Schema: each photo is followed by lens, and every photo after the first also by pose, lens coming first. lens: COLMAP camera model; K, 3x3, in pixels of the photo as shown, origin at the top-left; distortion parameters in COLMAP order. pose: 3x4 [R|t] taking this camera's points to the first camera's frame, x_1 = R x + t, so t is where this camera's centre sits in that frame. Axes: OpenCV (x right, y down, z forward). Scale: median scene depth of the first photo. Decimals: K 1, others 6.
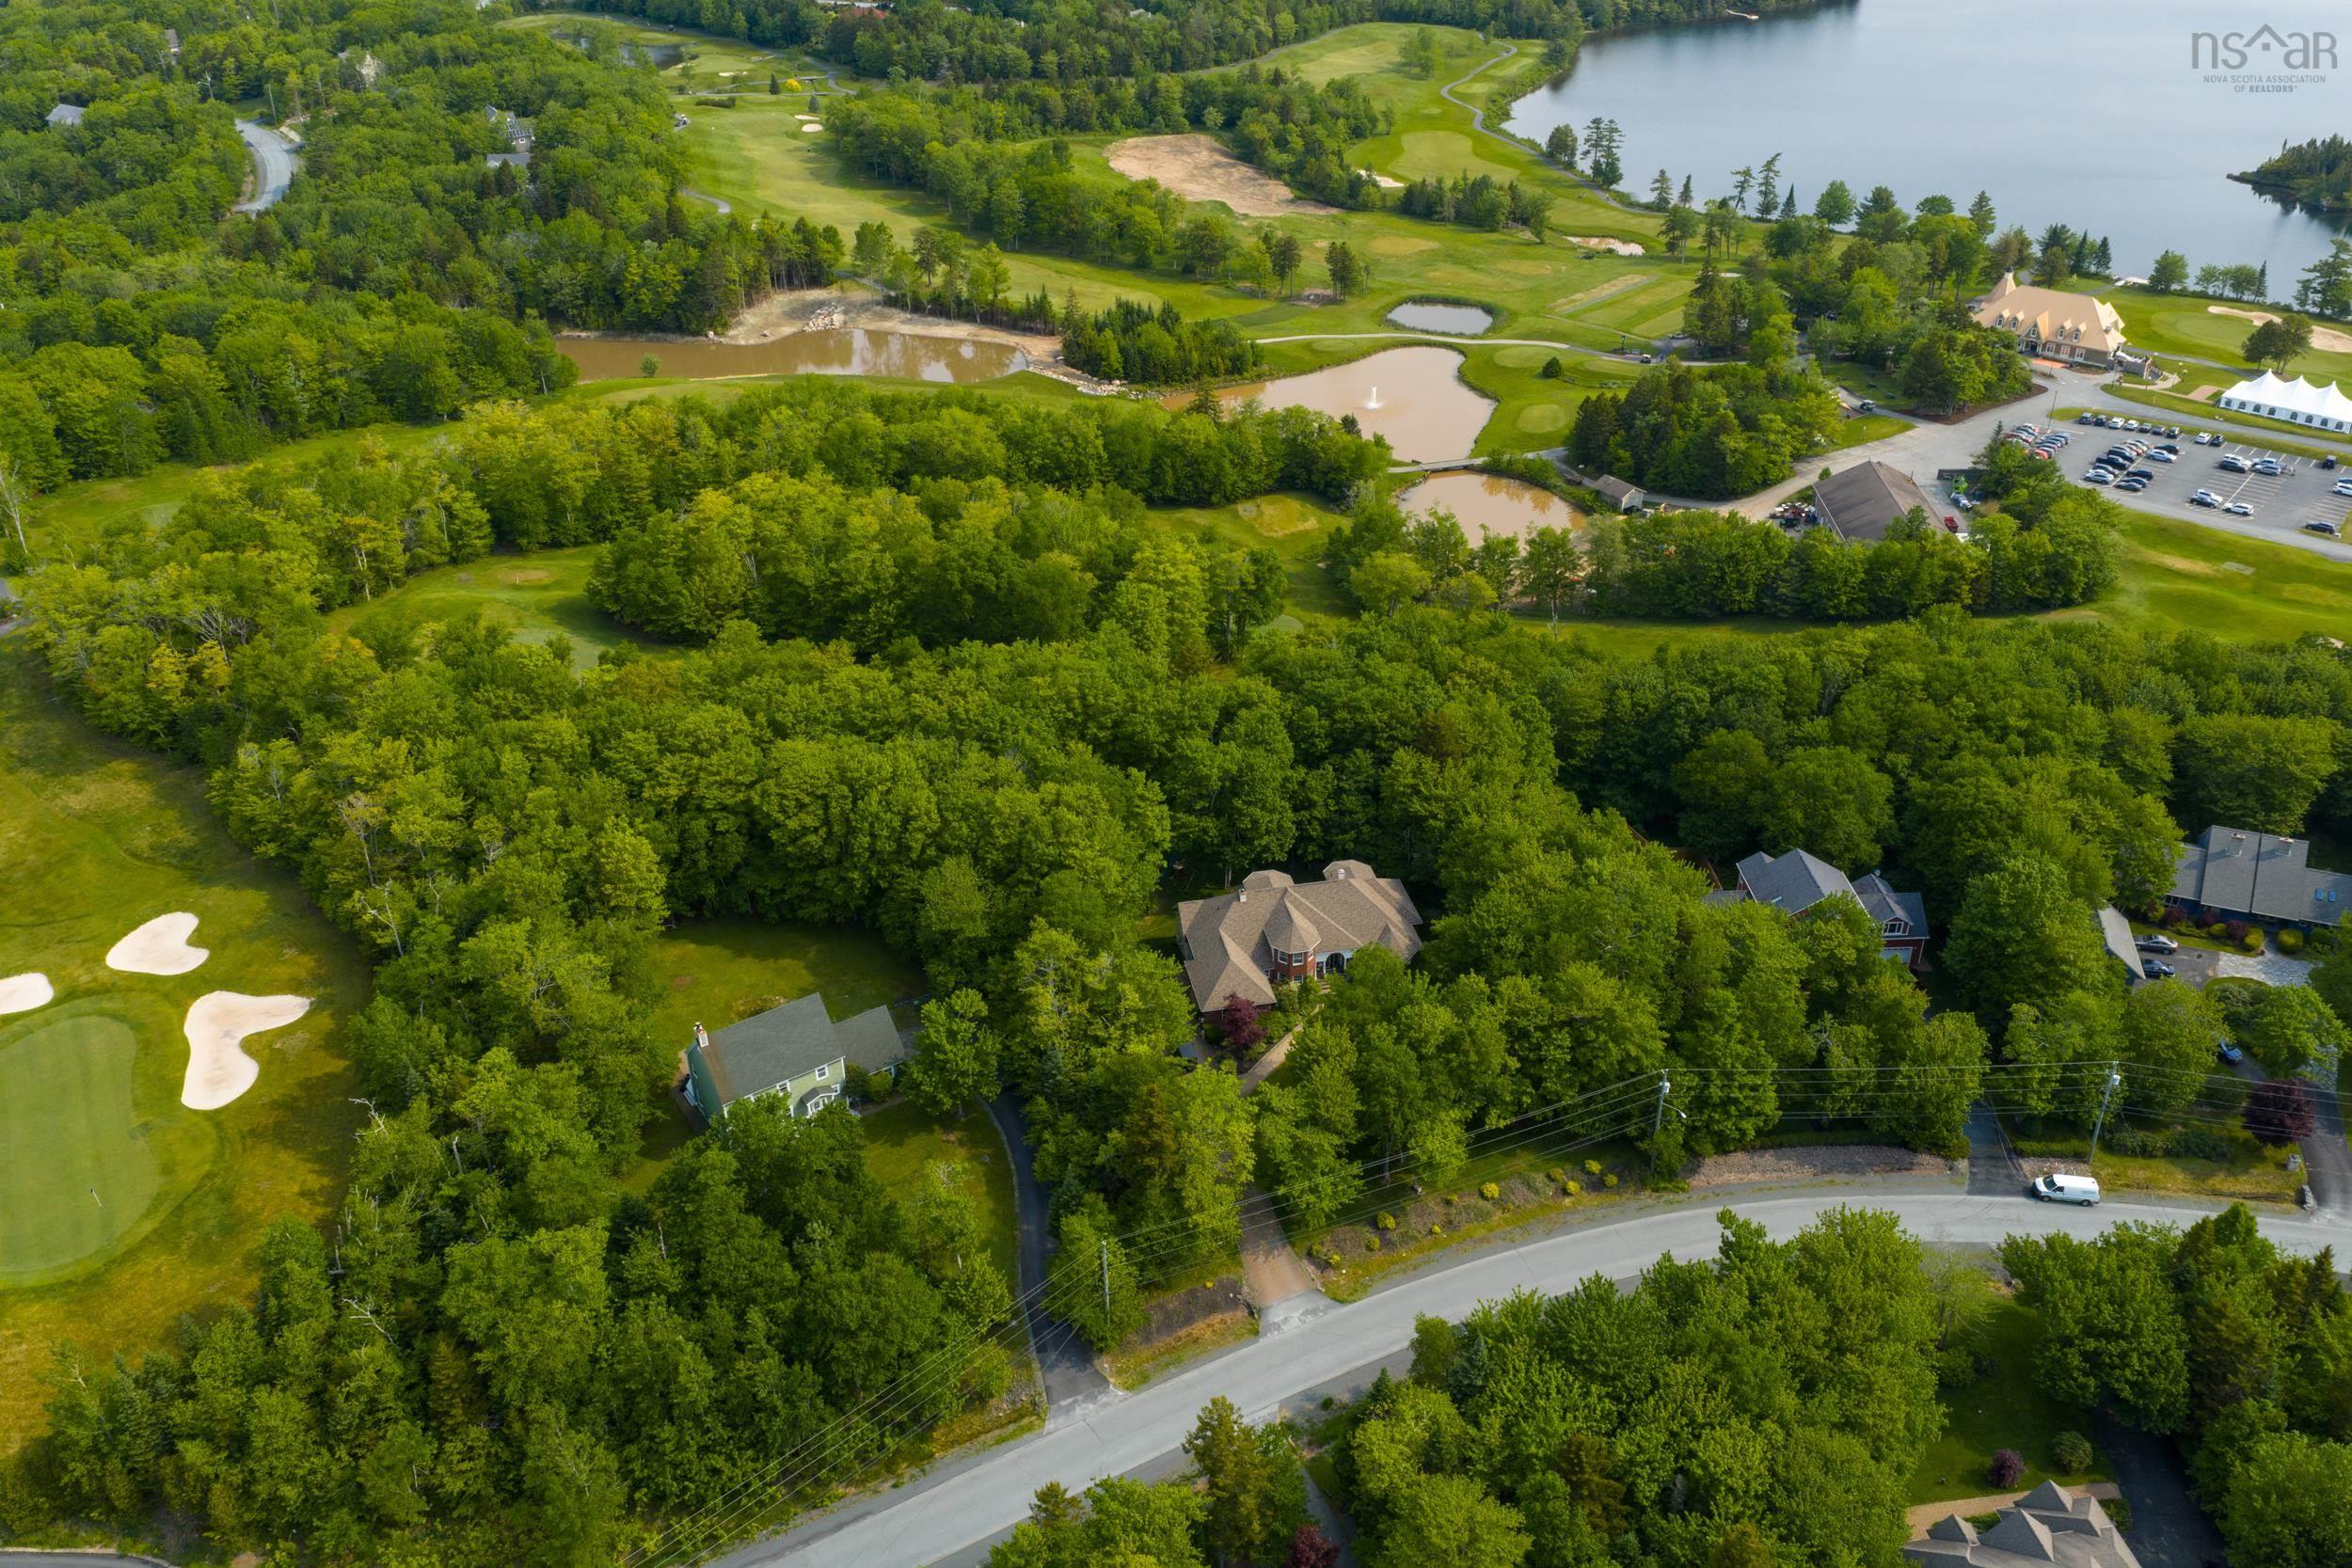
lens RADIAL K [[1919.5, 0, 1169.8], [0, 1919.5, 781.2], [0, 0, 1]] dist [0.004459, -0.010160]
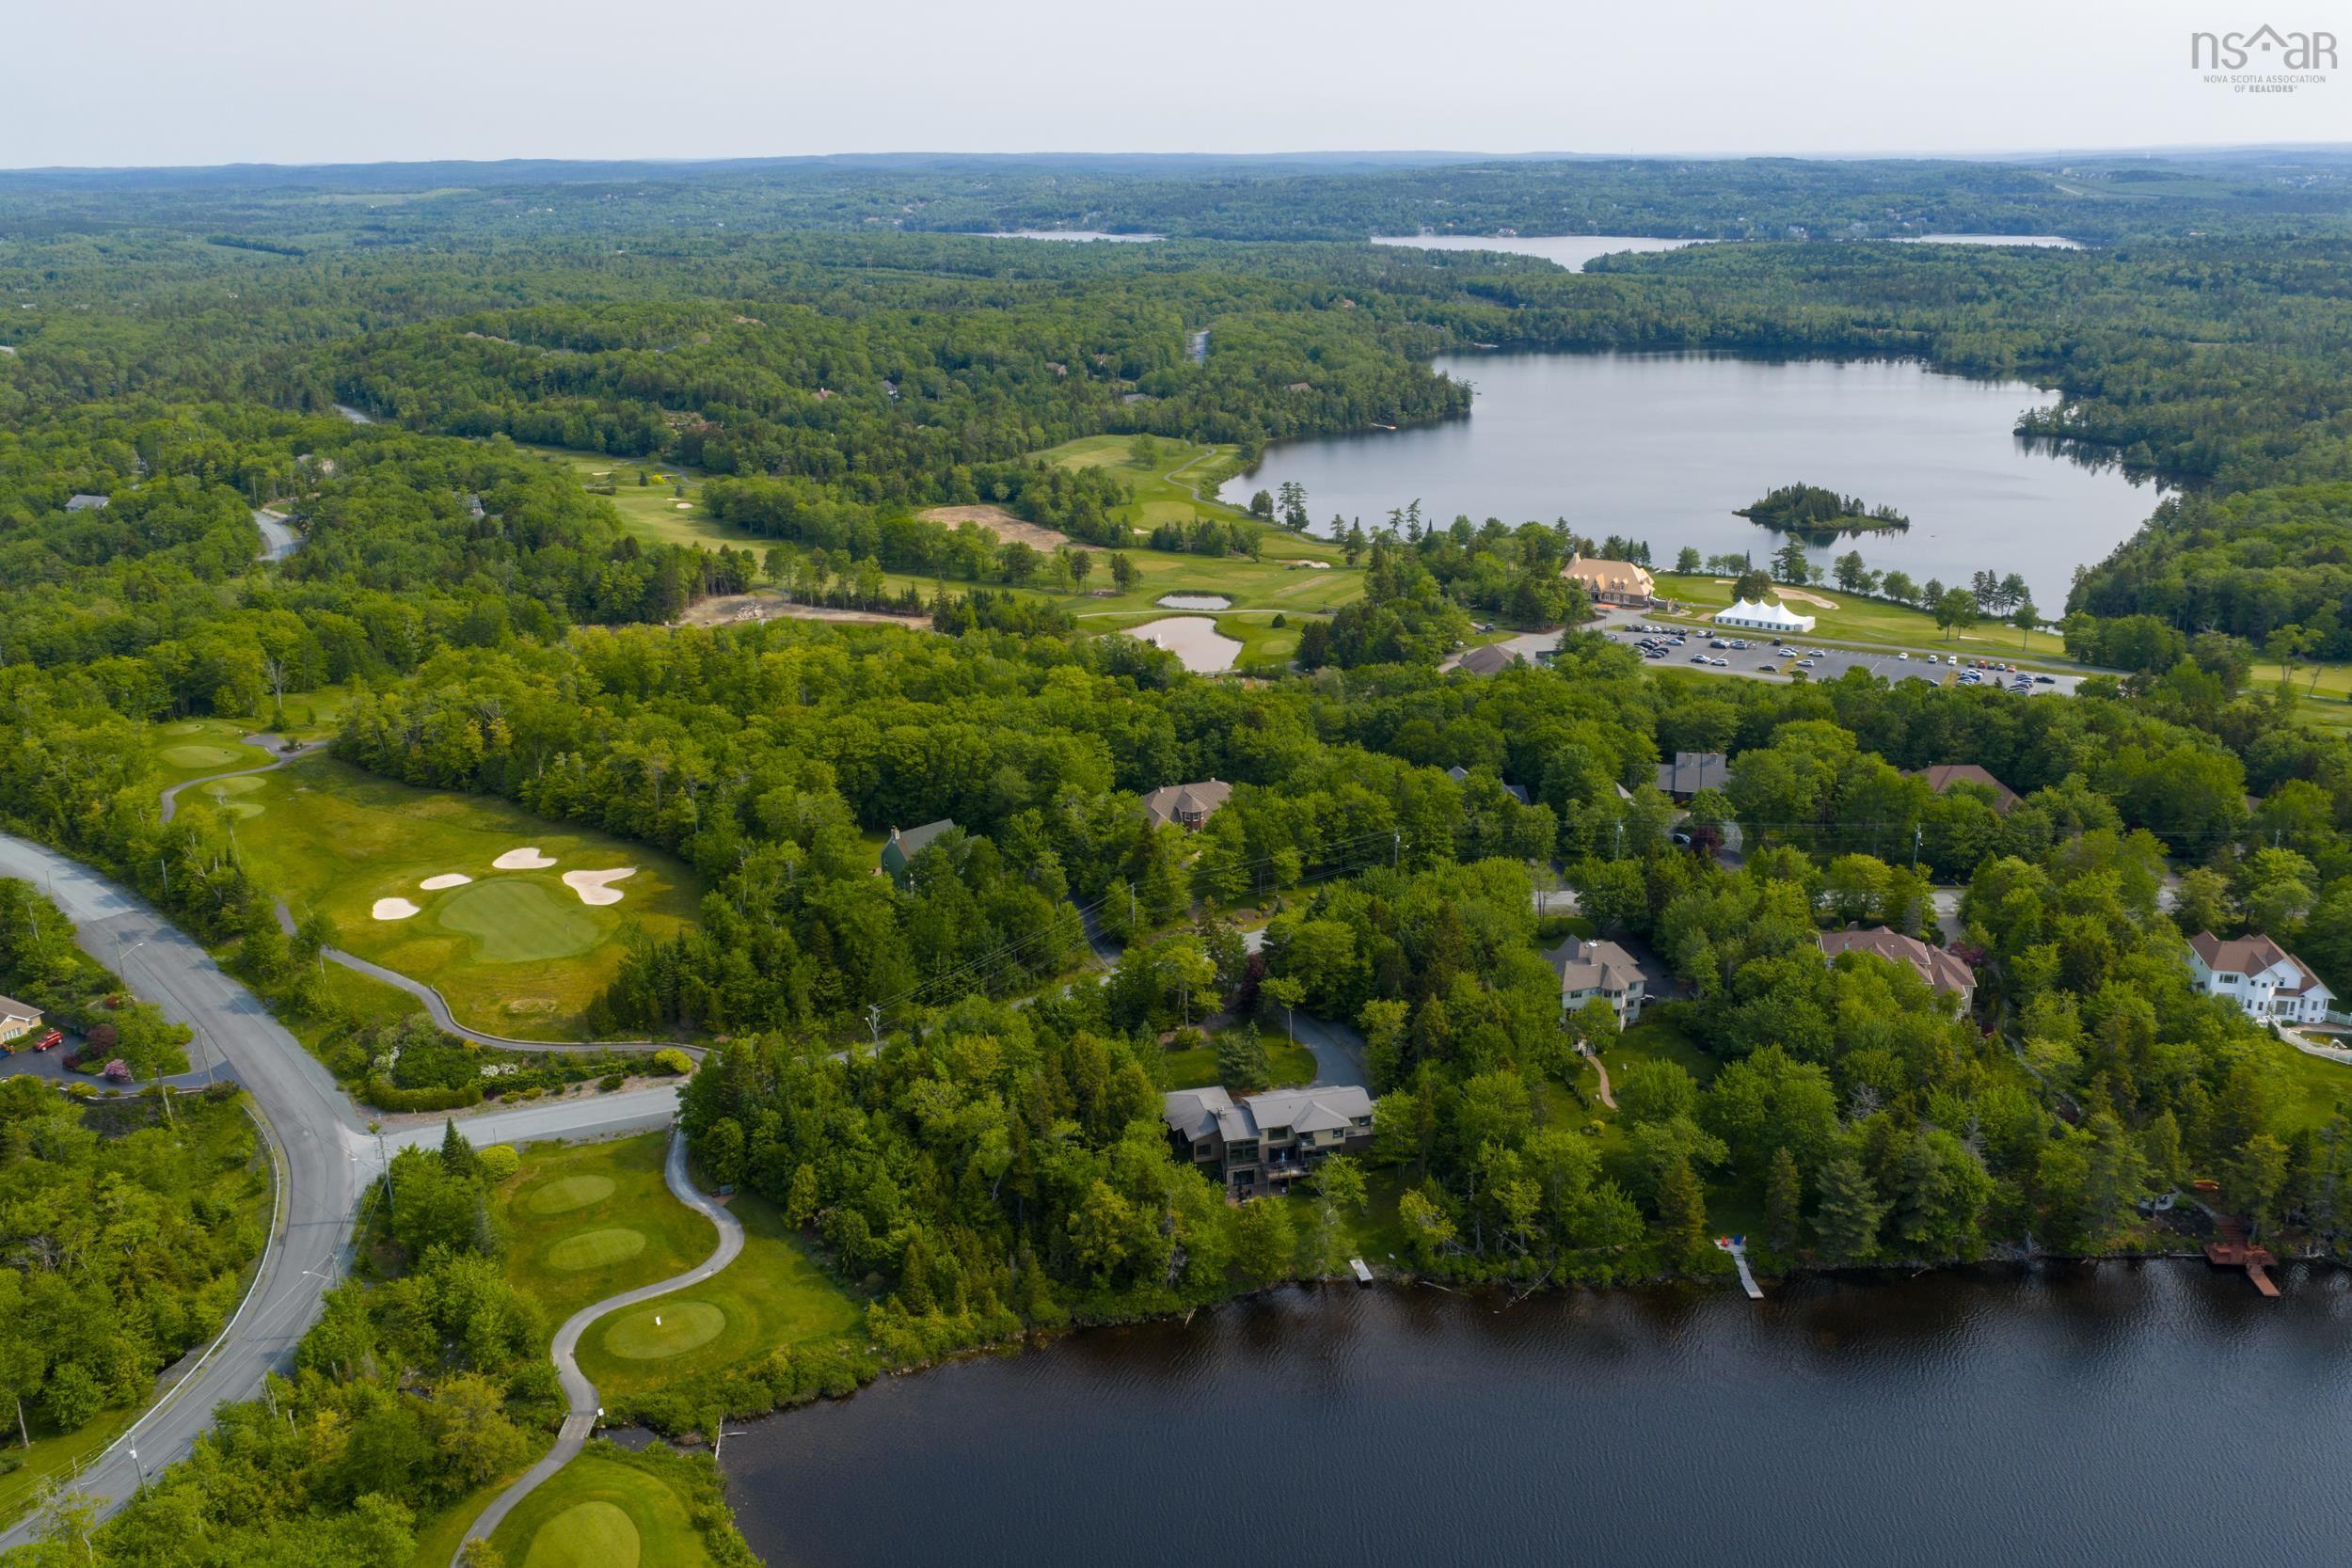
lens RADIAL K [[1919.5, 0, 1170.2], [0, 1919.5, 785.4], [0, 0, 1]] dist [0.004459, -0.010160]
pose [[0.987042, -0.045041, 0.154013, -0.125173], [0.077994, 0.973458, -0.215165, 0.240226], [-0.140234, 0.224389, 0.964357, -0.400689]]
